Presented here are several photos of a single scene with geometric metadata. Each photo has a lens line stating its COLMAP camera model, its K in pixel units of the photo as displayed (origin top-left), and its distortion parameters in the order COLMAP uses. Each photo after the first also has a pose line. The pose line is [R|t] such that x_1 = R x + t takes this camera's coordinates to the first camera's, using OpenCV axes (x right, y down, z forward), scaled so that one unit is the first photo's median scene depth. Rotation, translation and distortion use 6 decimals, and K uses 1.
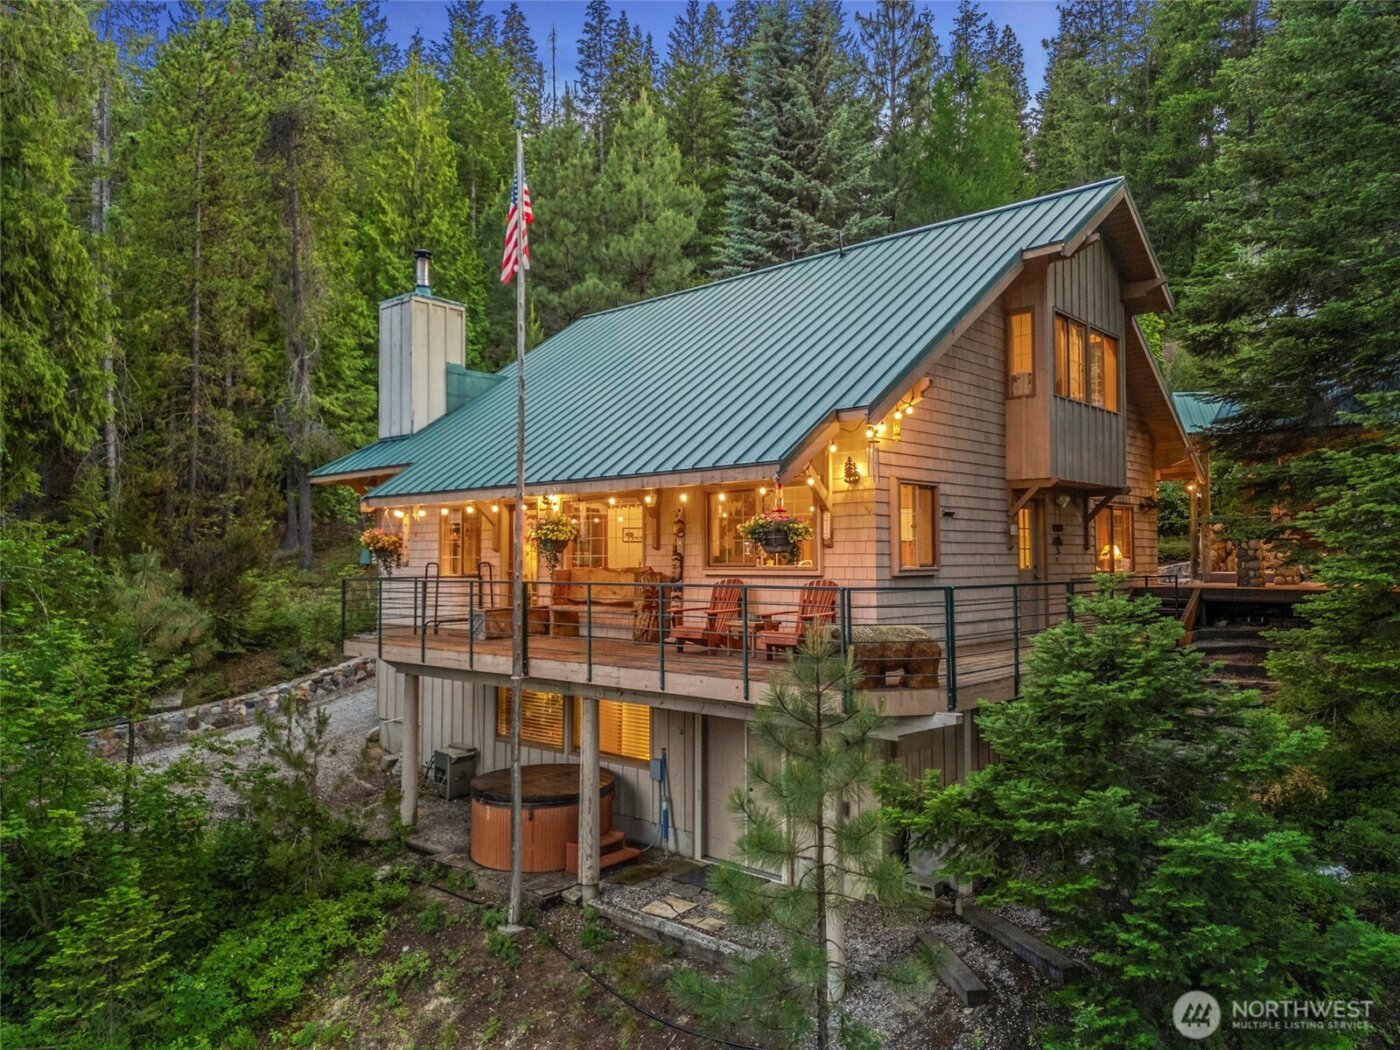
lens RADIAL K [[988.7, 0, 700.0], [0, 988.7, 525.0], [0, 0, 1]] dist [-0.033128, -0.004118]
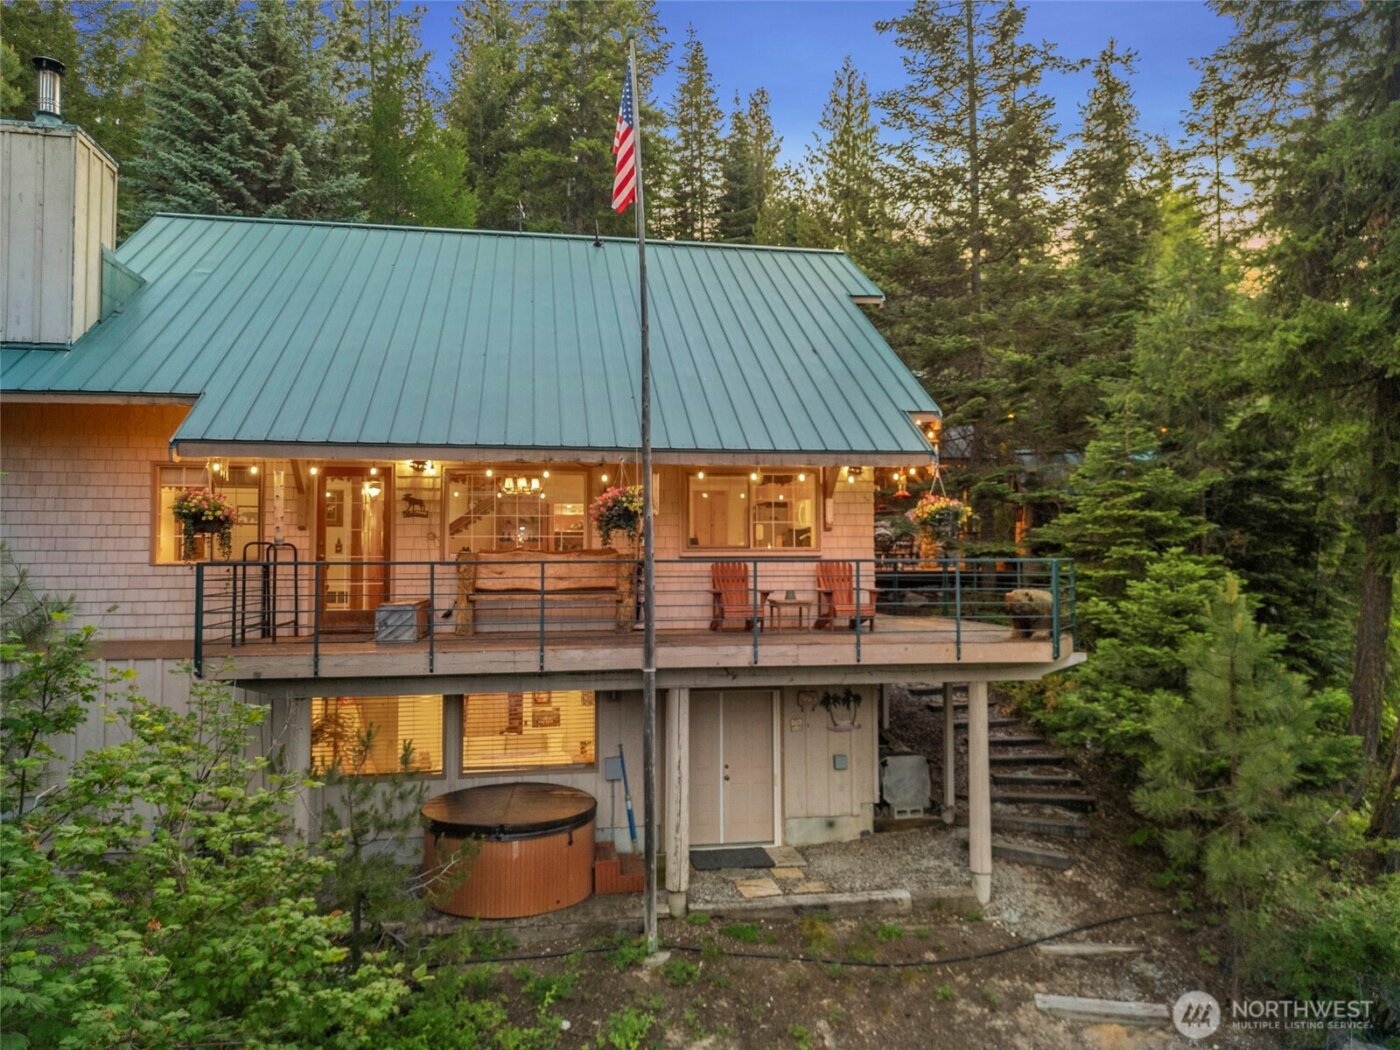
lens RADIAL K [[1031.7, 0, 700.0], [0, 1031.7, 525.0], [0, 0, 1]] dist [-0.007779, -0.005896]
pose [[0.601799, 0.034700, 0.797893, -0.894112], [-0.030102, 0.999331, -0.020756, 0.042567], [-0.798080, -0.011527, 0.602441, 0.411023]]
